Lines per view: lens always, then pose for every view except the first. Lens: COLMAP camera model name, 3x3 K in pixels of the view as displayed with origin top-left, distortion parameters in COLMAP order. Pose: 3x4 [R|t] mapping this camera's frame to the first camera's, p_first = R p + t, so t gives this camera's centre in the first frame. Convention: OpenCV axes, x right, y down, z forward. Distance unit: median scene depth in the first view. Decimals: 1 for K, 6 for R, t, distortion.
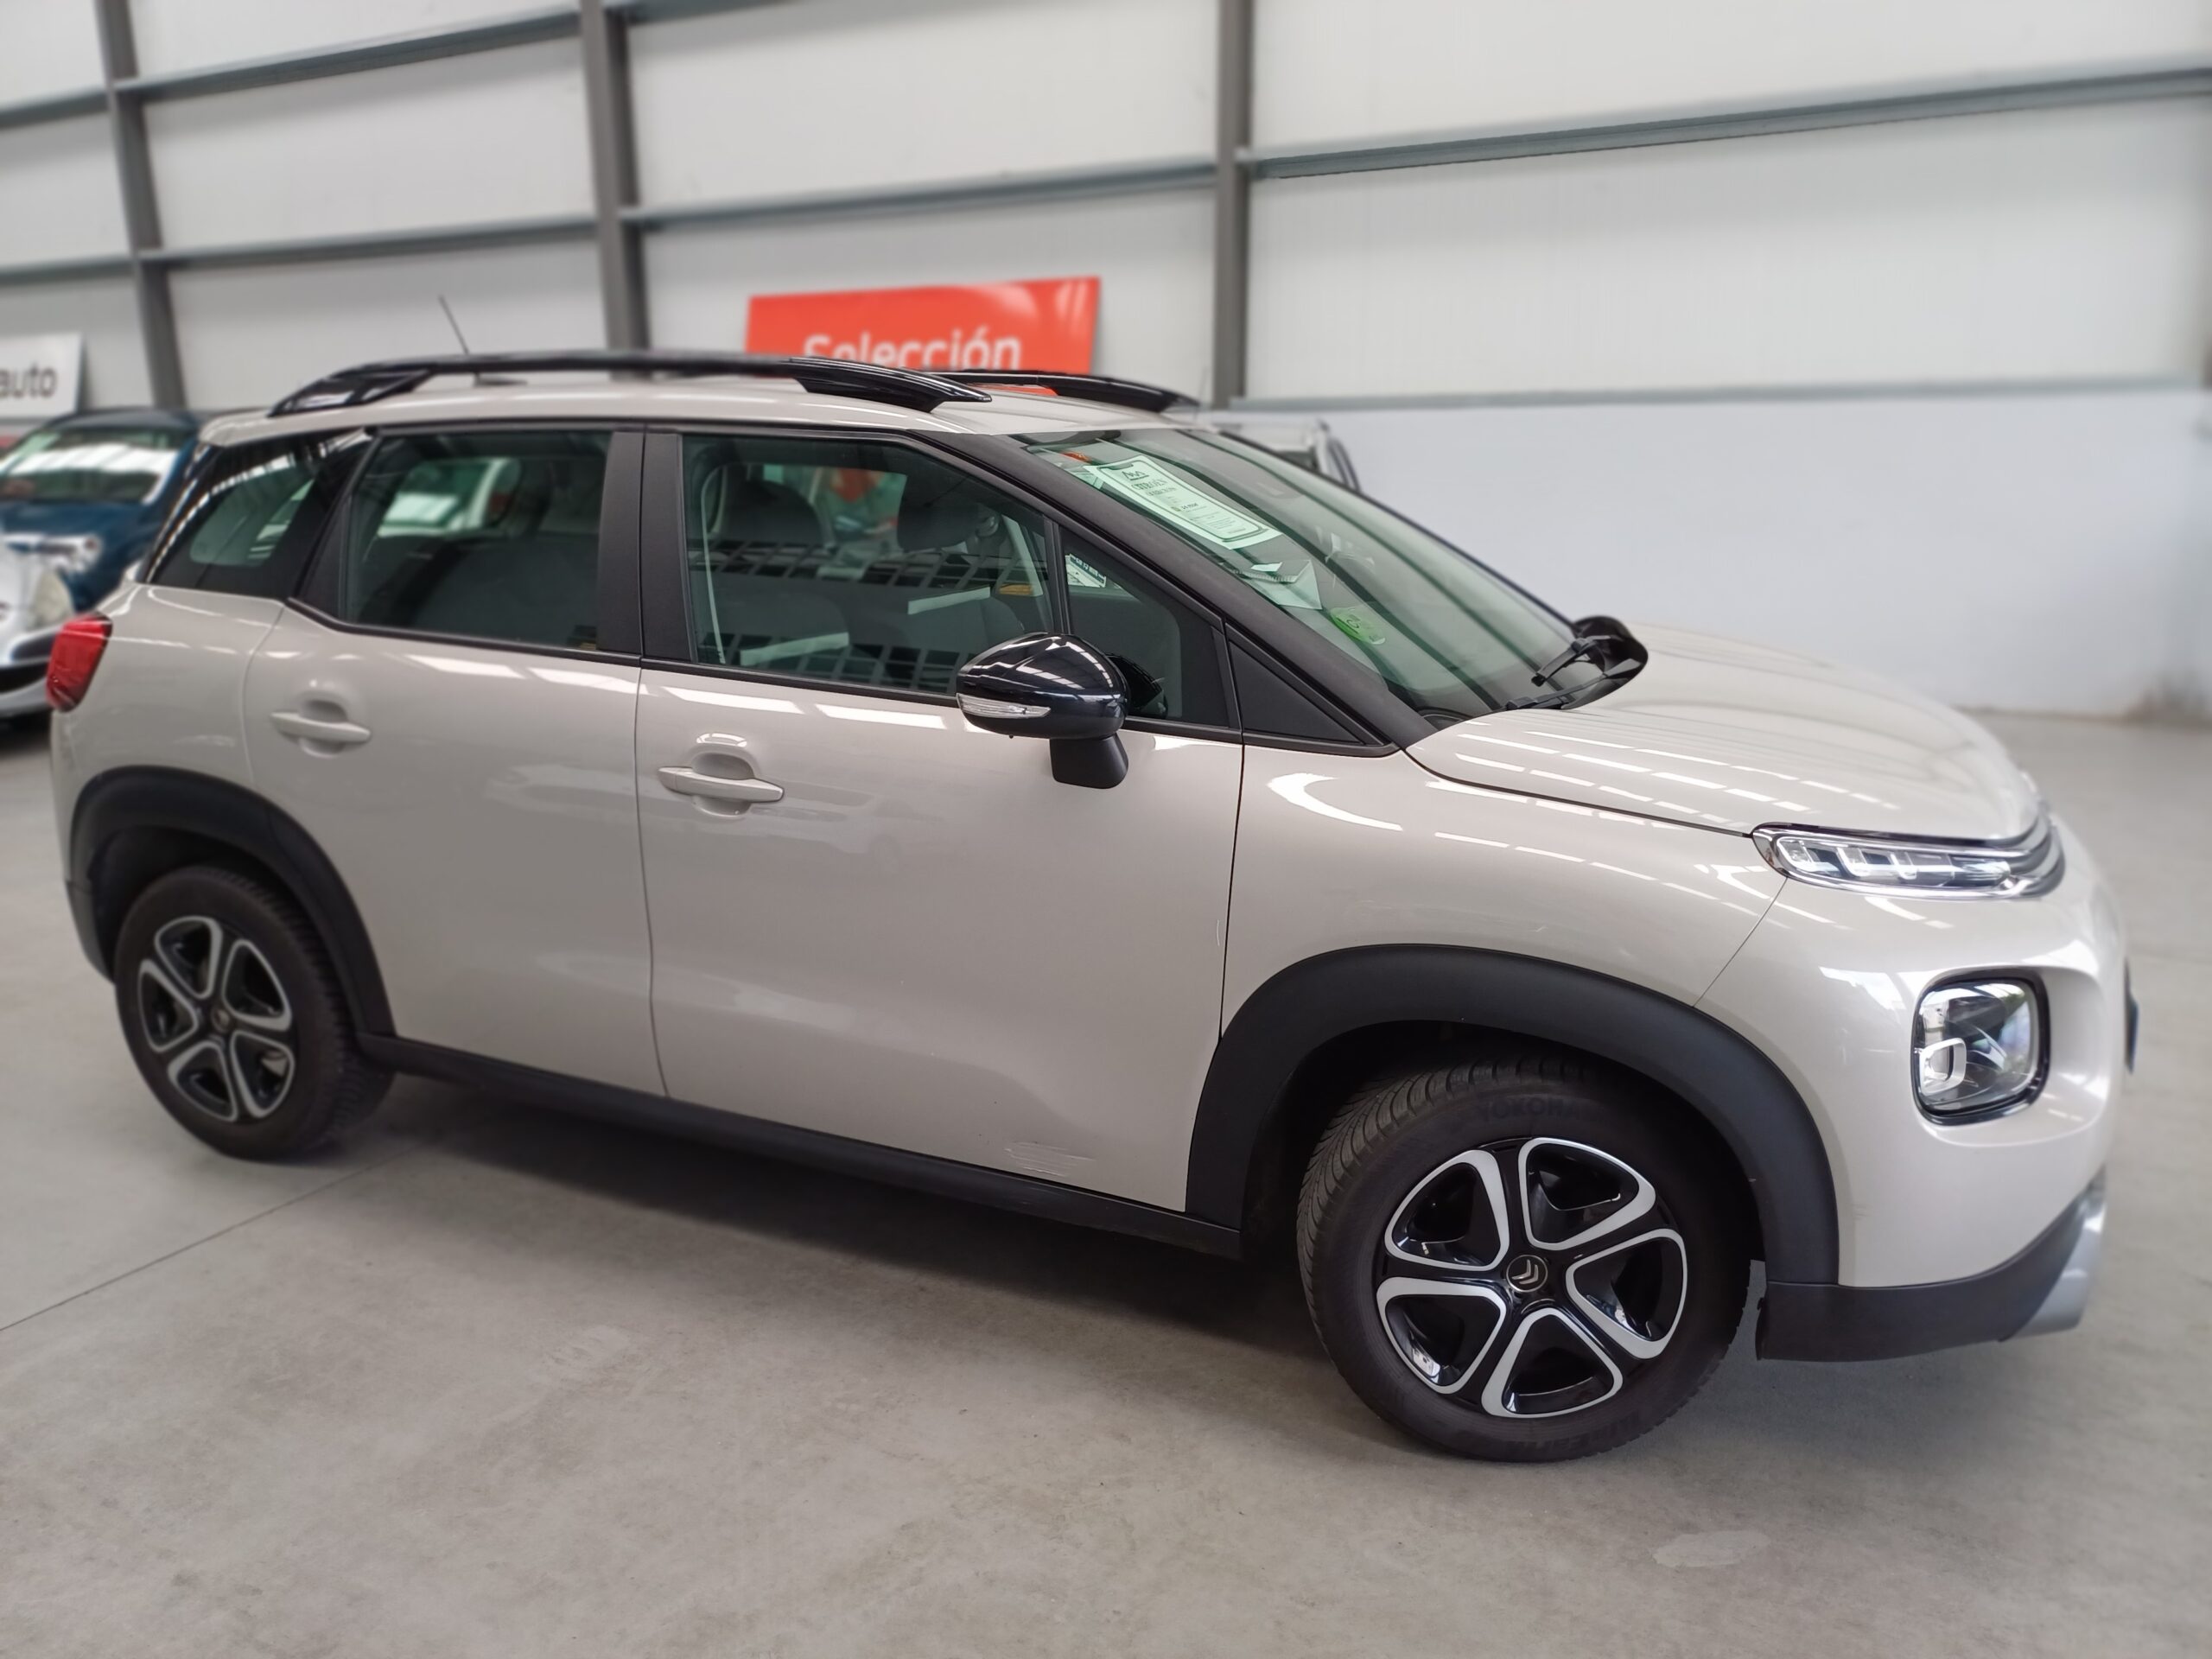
lens RADIAL K [[1648.8, 0, 1101.6], [0, 1648.8, 879.1], [0, 0, 1]] dist [0.049749, -0.033026]
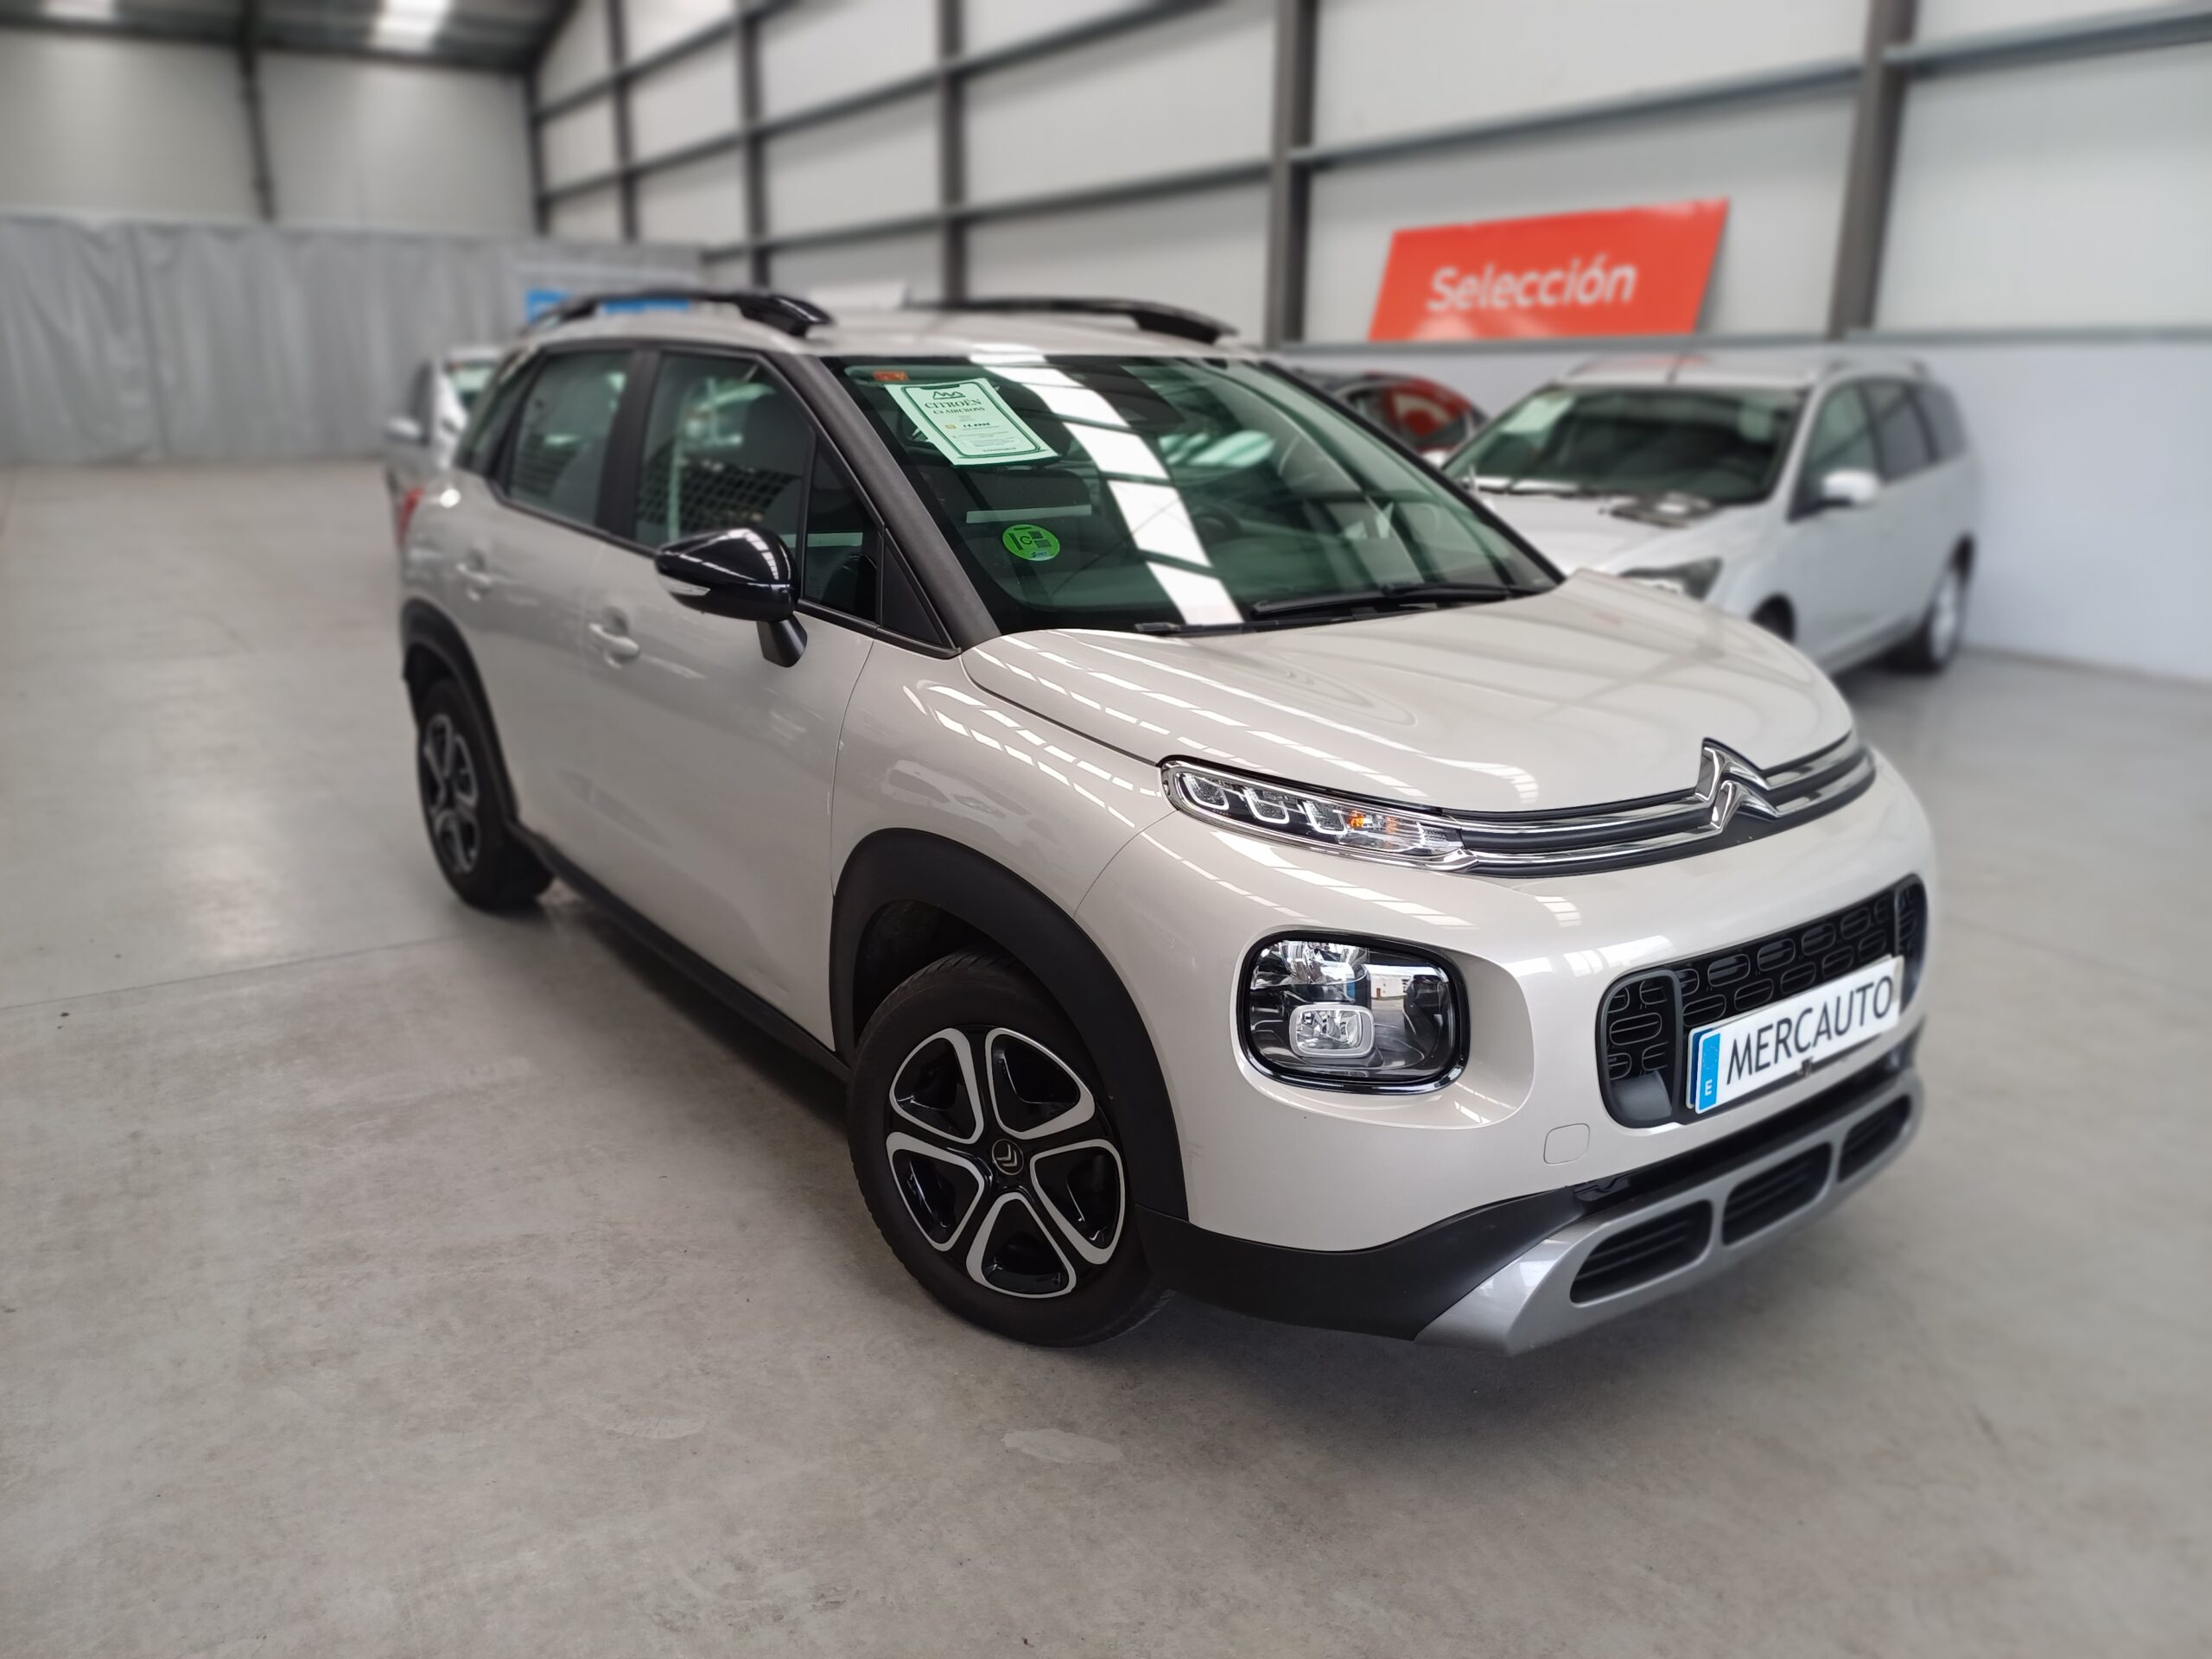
lens RADIAL K [[1648.8, 0, 1094.6], [0, 1648.8, 840.4], [0, 0, 1]] dist [0.049749, -0.033026]
pose [[0.876015, 0.147235, -0.459260, 0.761850], [-0.140280, 0.988876, 0.049448, -0.022329], [0.461432, 0.021108, 0.886924, 0.085996]]
